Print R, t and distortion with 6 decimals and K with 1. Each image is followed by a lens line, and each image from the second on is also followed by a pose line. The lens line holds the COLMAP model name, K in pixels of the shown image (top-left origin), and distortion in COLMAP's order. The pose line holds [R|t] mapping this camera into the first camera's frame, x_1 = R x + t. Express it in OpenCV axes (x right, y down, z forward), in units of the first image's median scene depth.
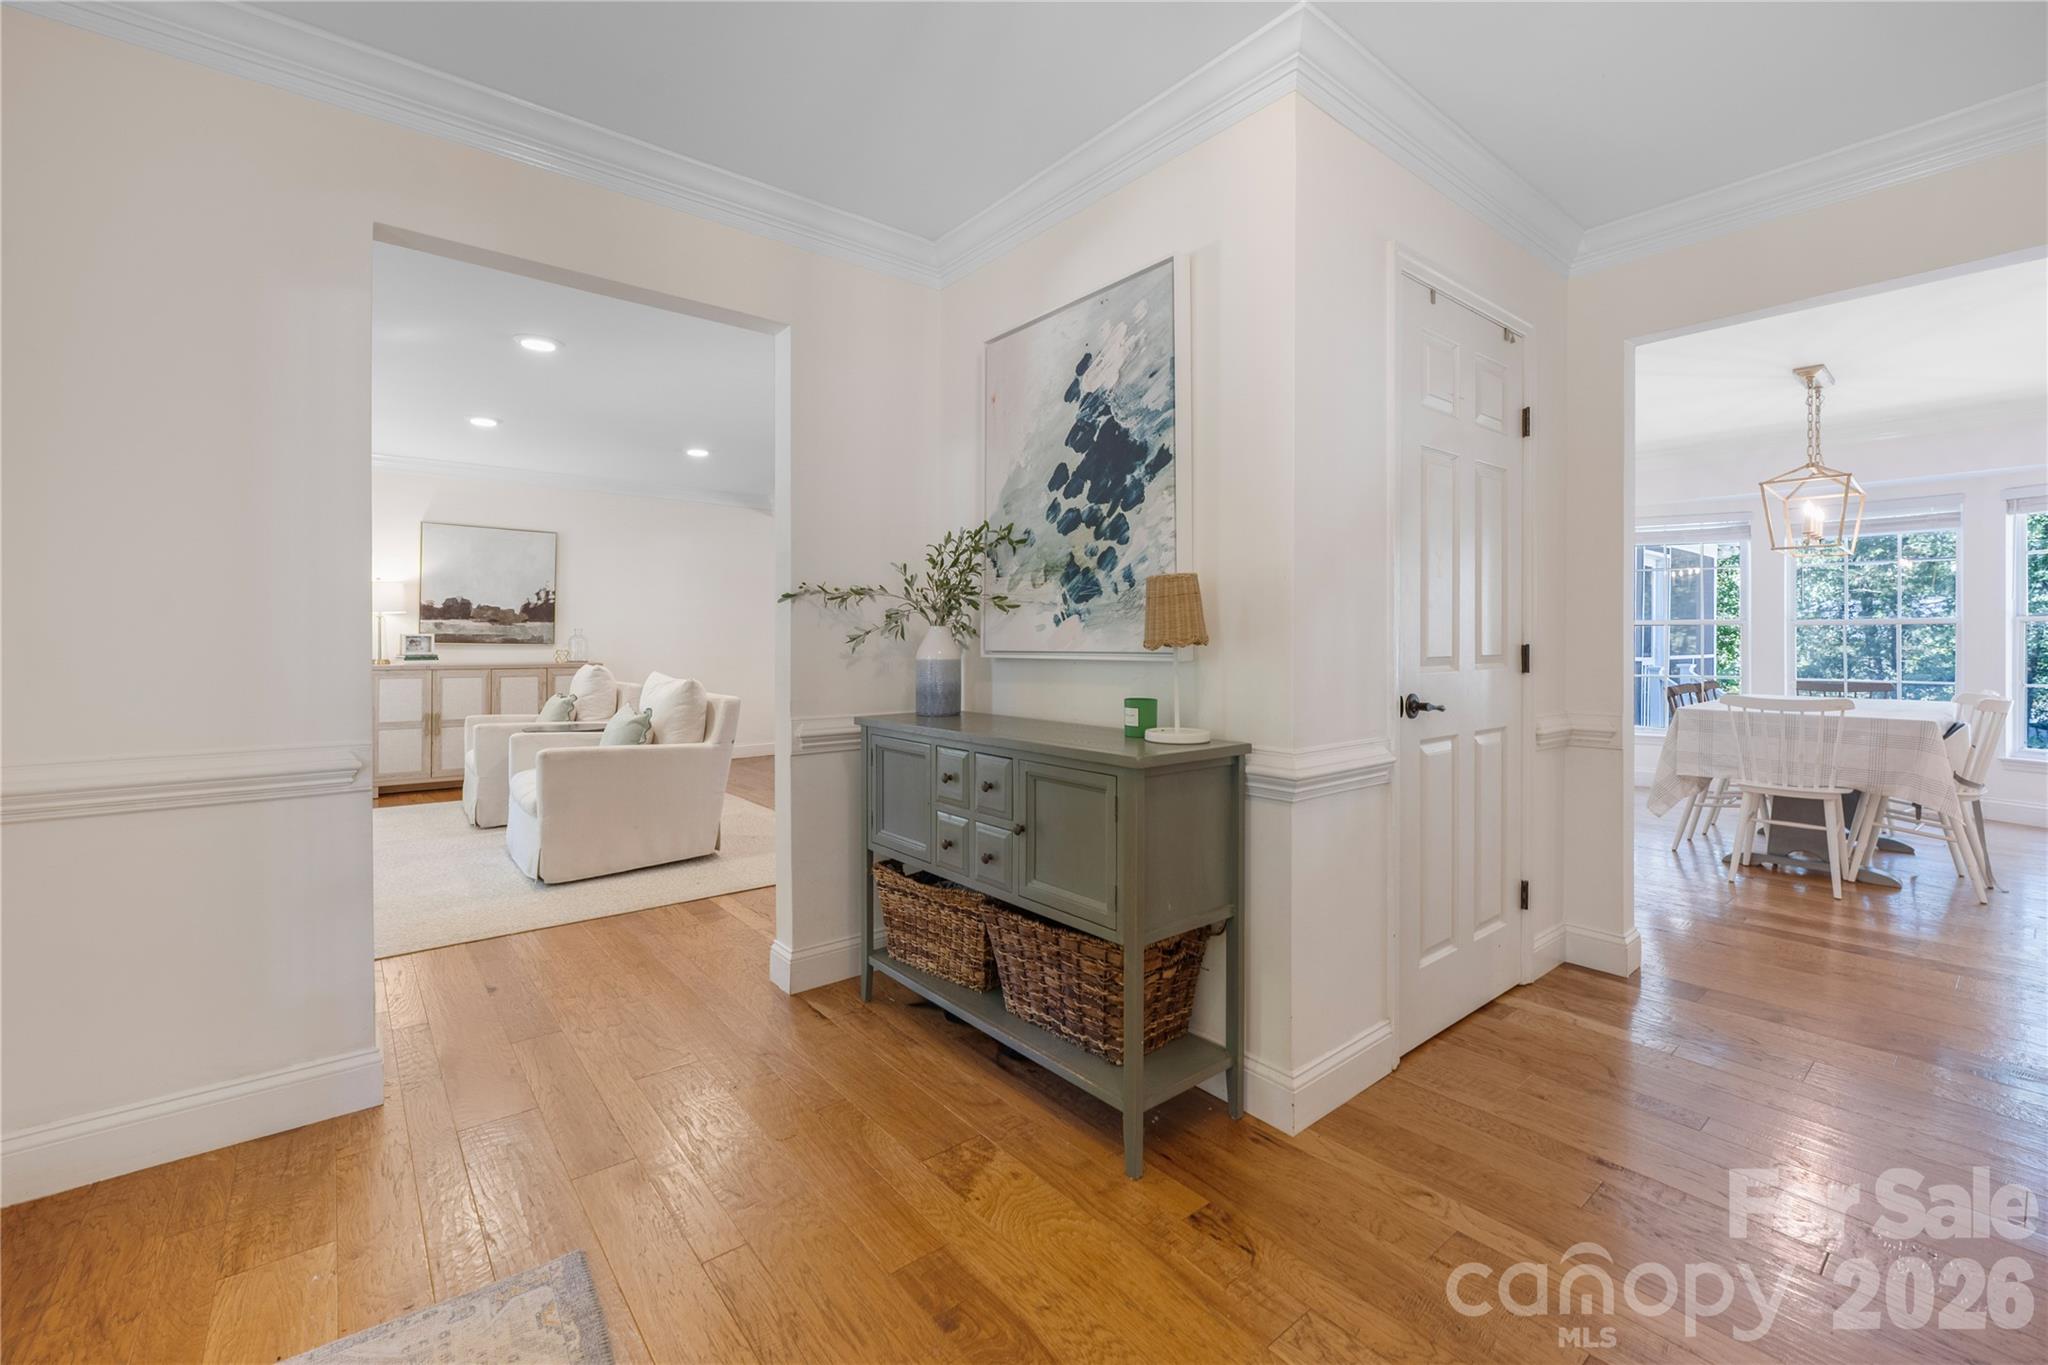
lens RADIAL K [[836.7, 0, 1017.9], [0, 836.7, 634.0], [0, 0, 1]] dist [-0.011699, -0.000208]
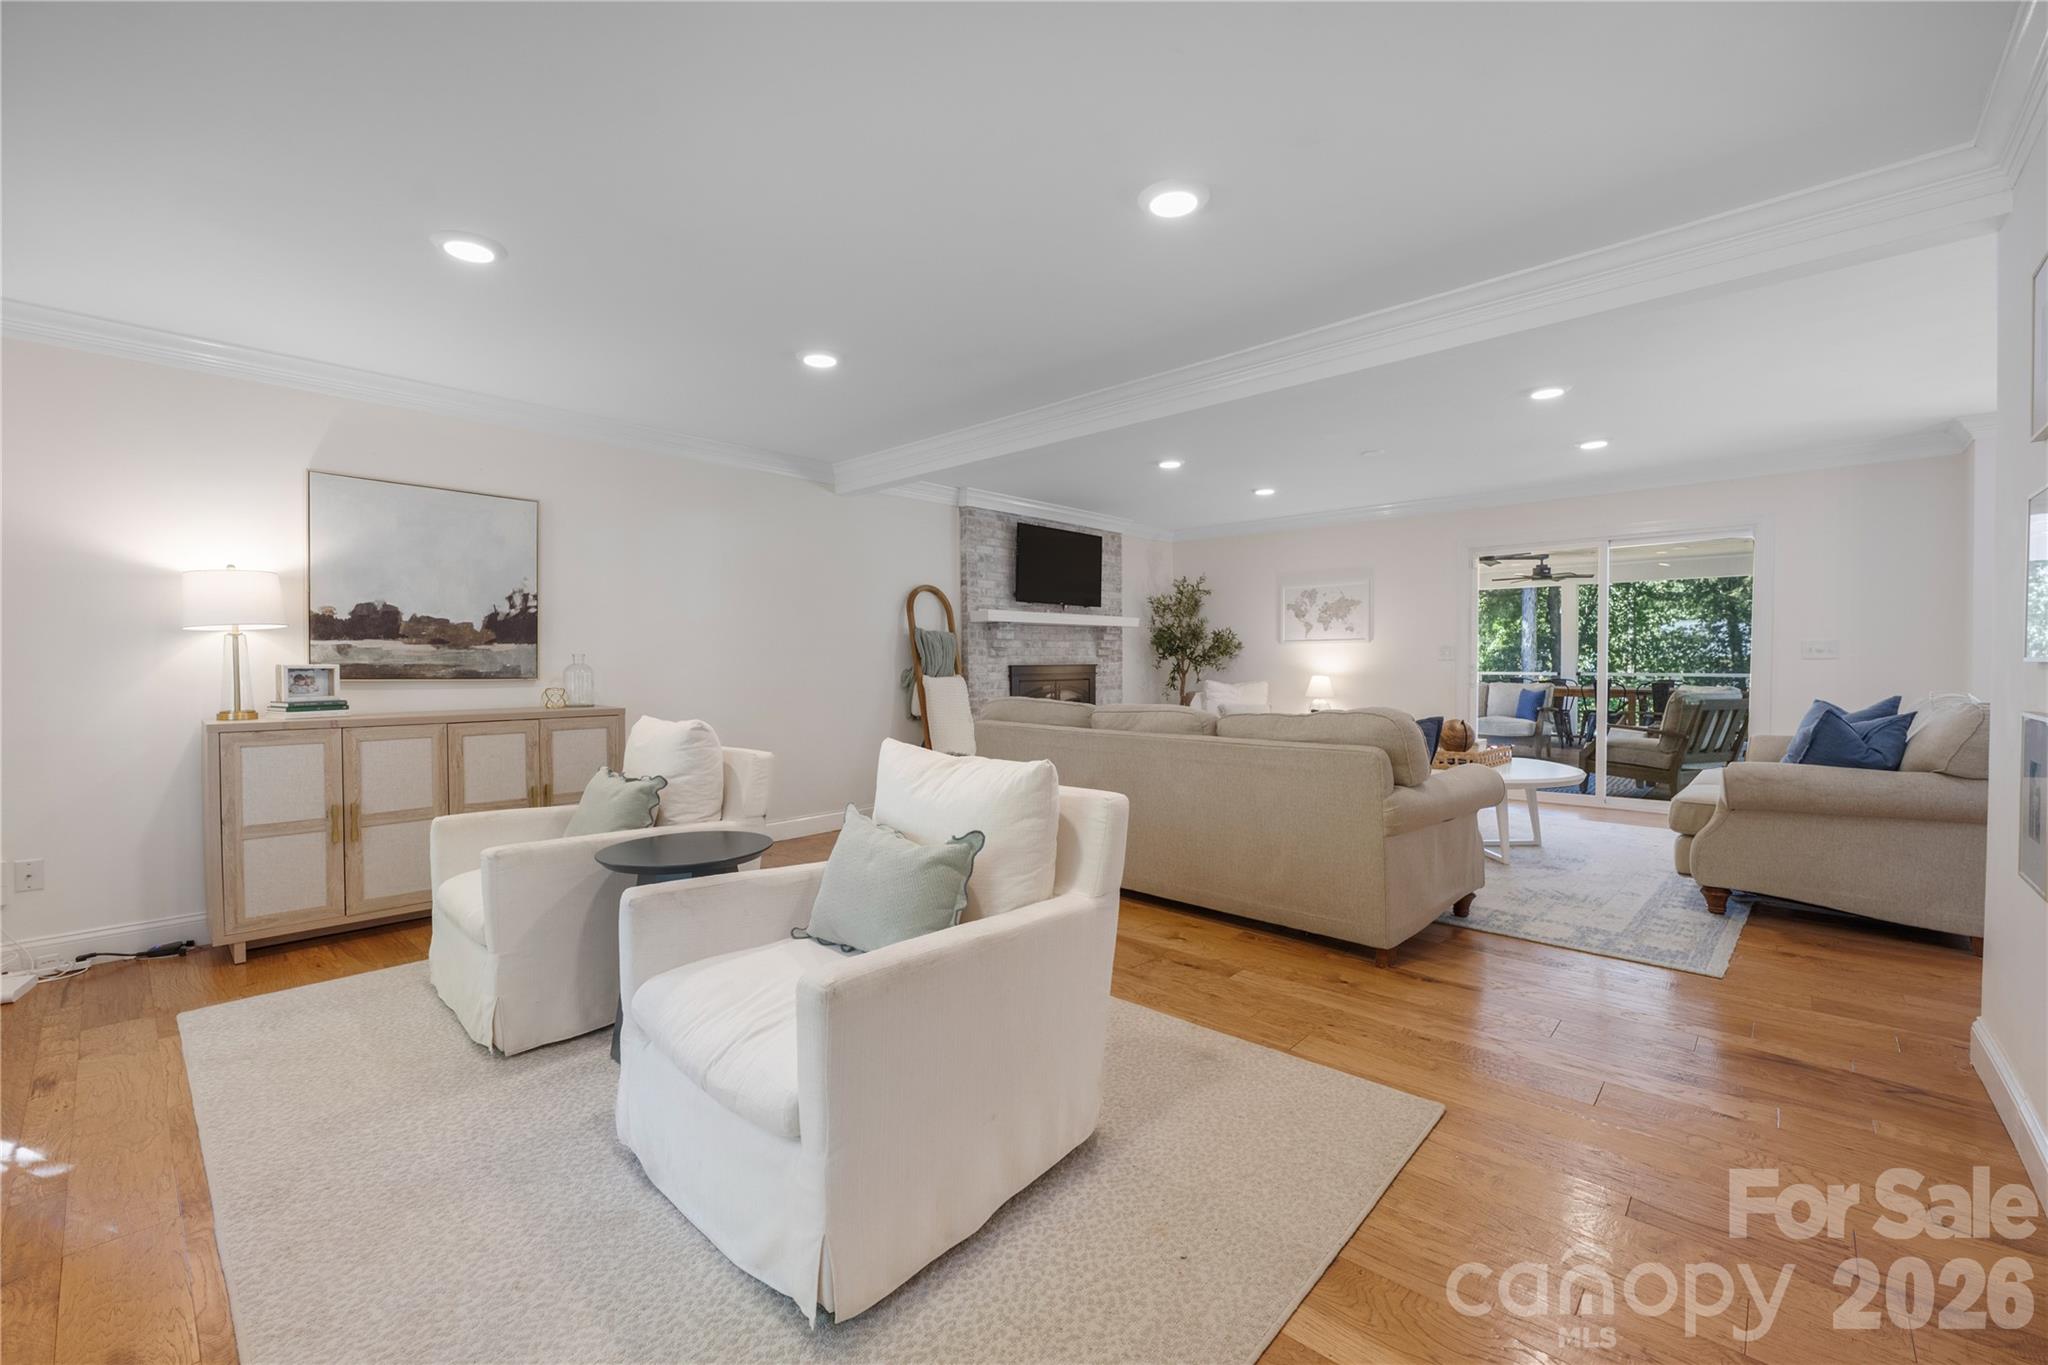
lens RADIAL K [[836.7, 0, 1030.1], [0, 836.7, 683.0], [0, 0, 1]] dist [-0.011699, -0.000208]
pose [[0.988432, -0.009921, 0.151339, -0.309476], [0.005038, 0.999455, 0.032614, -0.003508], [-0.151580, -0.031475, 0.987944, 0.351716]]
